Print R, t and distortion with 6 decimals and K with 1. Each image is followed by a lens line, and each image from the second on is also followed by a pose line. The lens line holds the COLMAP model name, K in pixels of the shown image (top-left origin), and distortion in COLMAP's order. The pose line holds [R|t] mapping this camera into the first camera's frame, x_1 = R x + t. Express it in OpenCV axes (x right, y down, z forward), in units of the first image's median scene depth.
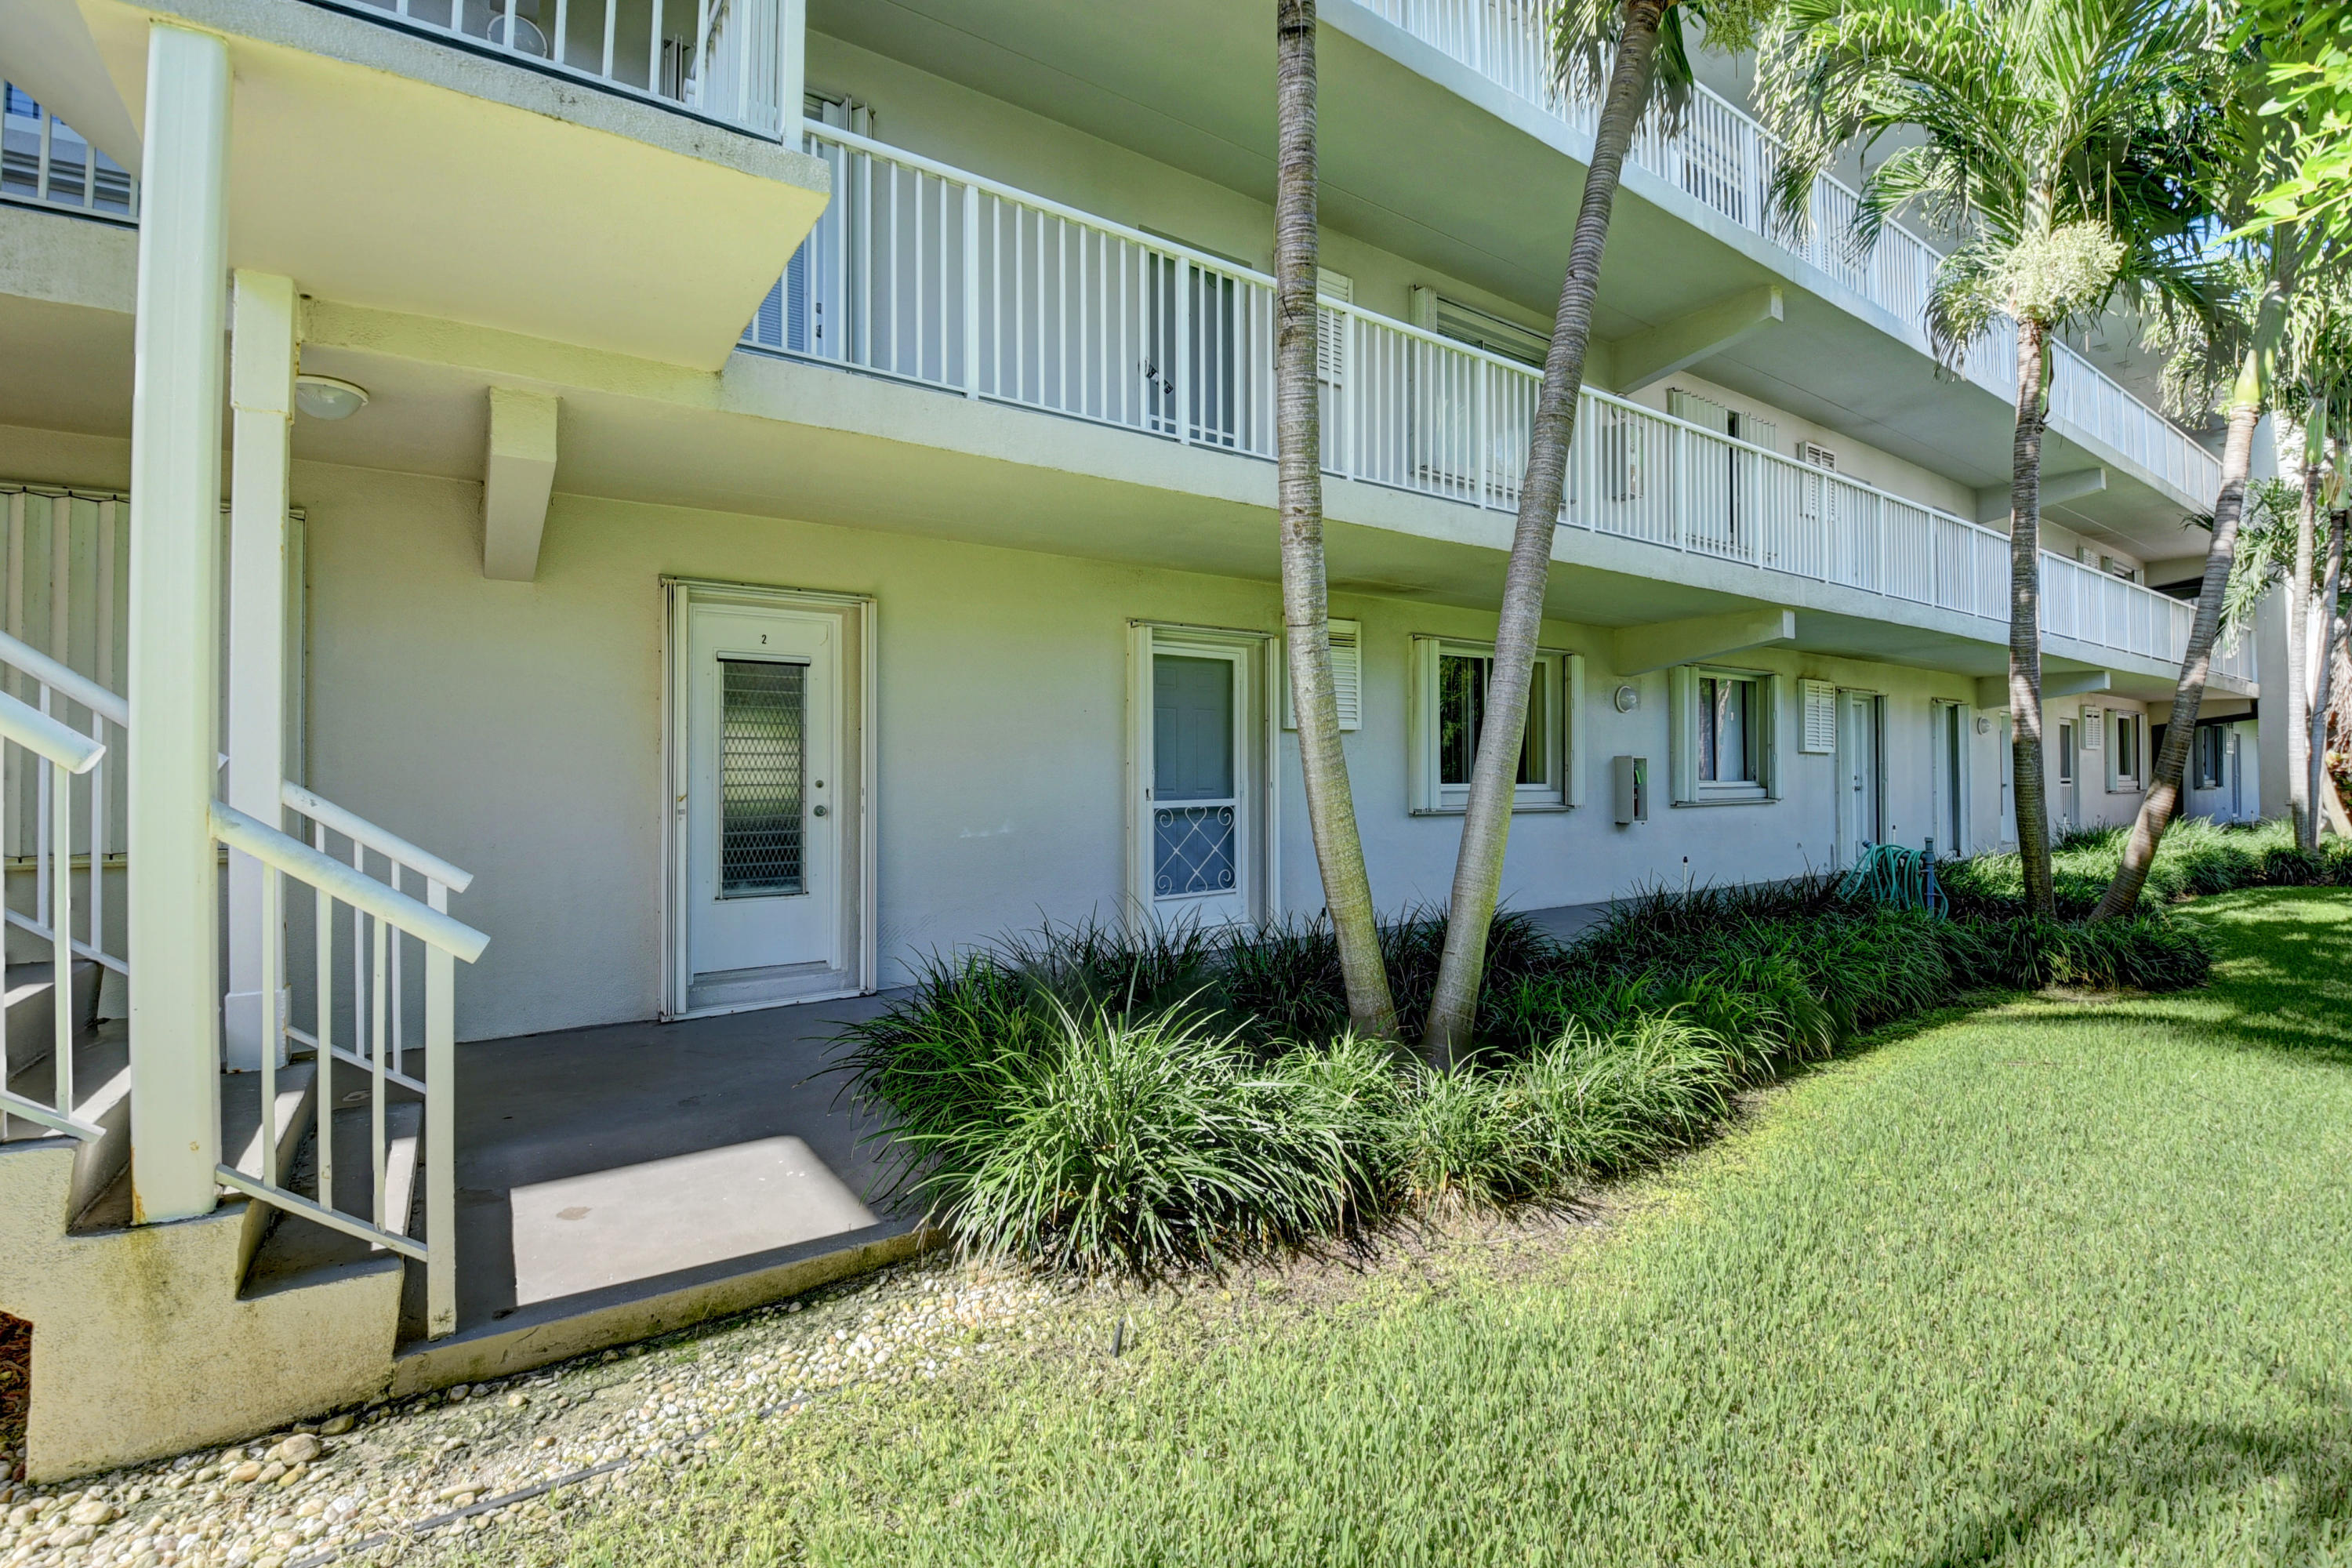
lens RADIAL K [[1159.7, 0, 1176.0], [0, 1159.7, 784.0], [0, 0, 1]] dist [-0.000260, -0.035687]
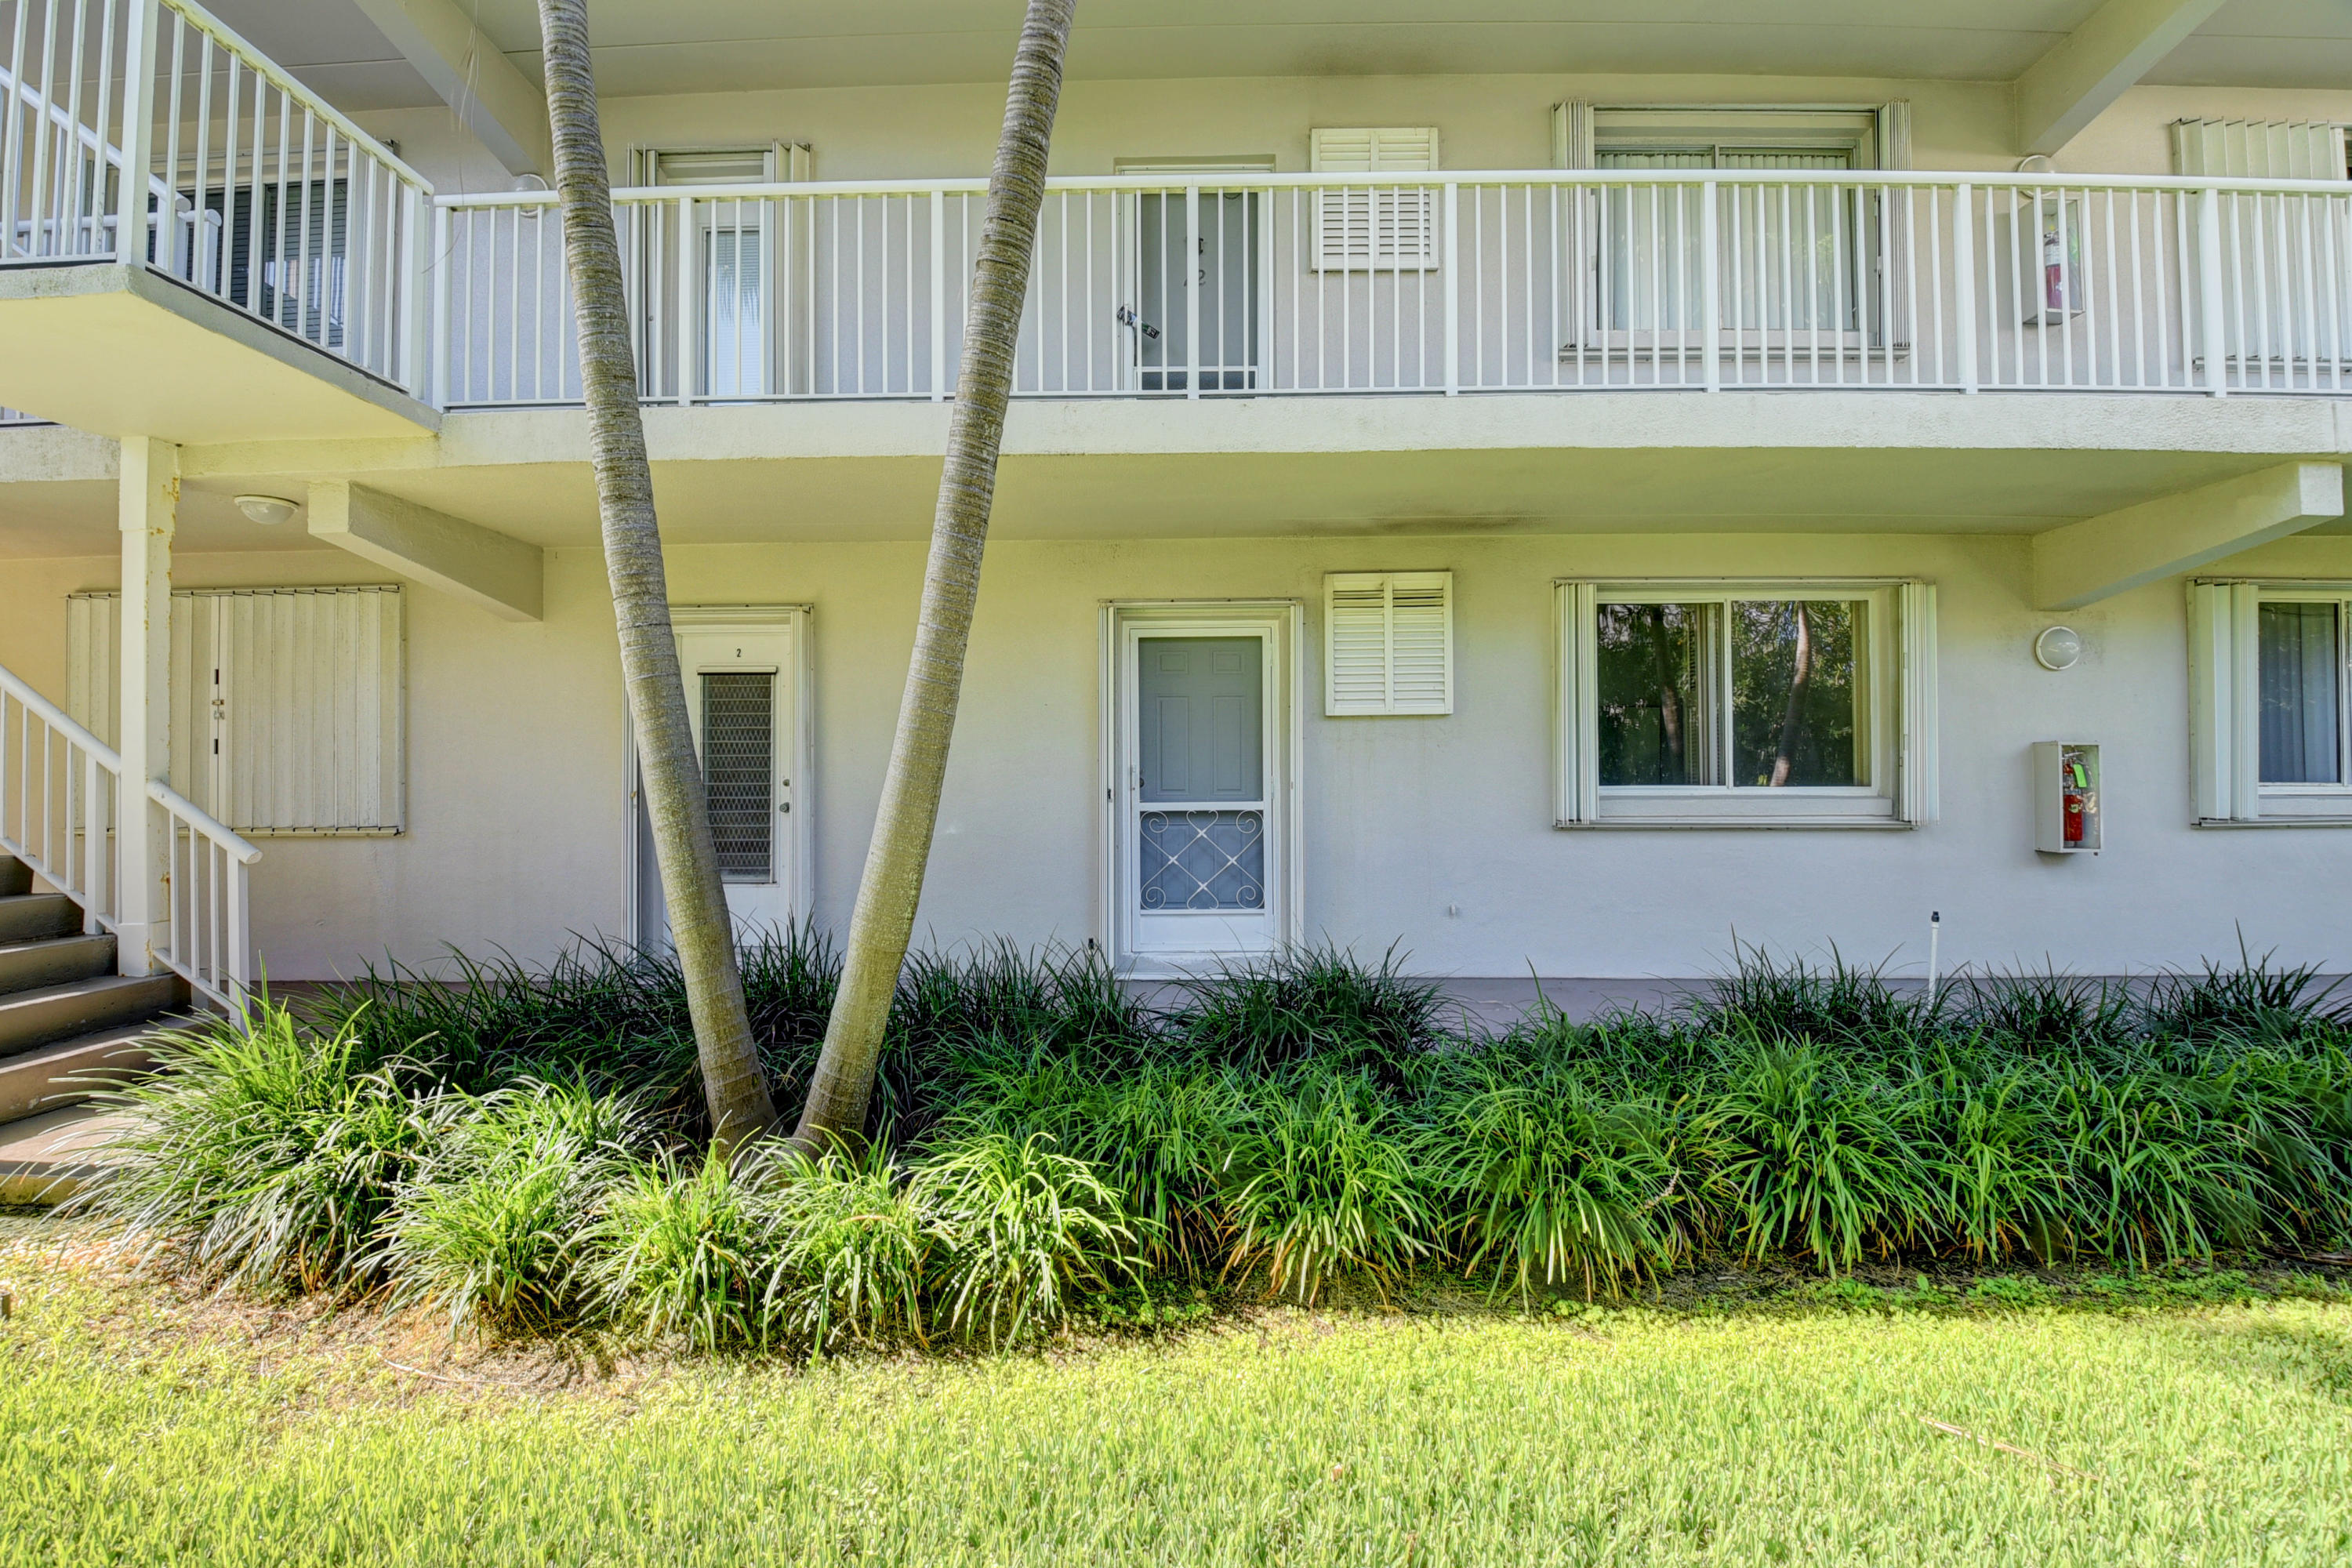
lens RADIAL K [[1034.0, 0, 1170.0], [0, 1034.0, 765.7], [0, 0, 1]] dist [0.022816, -0.031470]
pose [[0.775953, -0.003202, -0.630783, 0.427128], [-0.004303, 0.999937, -0.010369, -0.005273], [0.630776, 0.010760, 0.775890, 0.332800]]
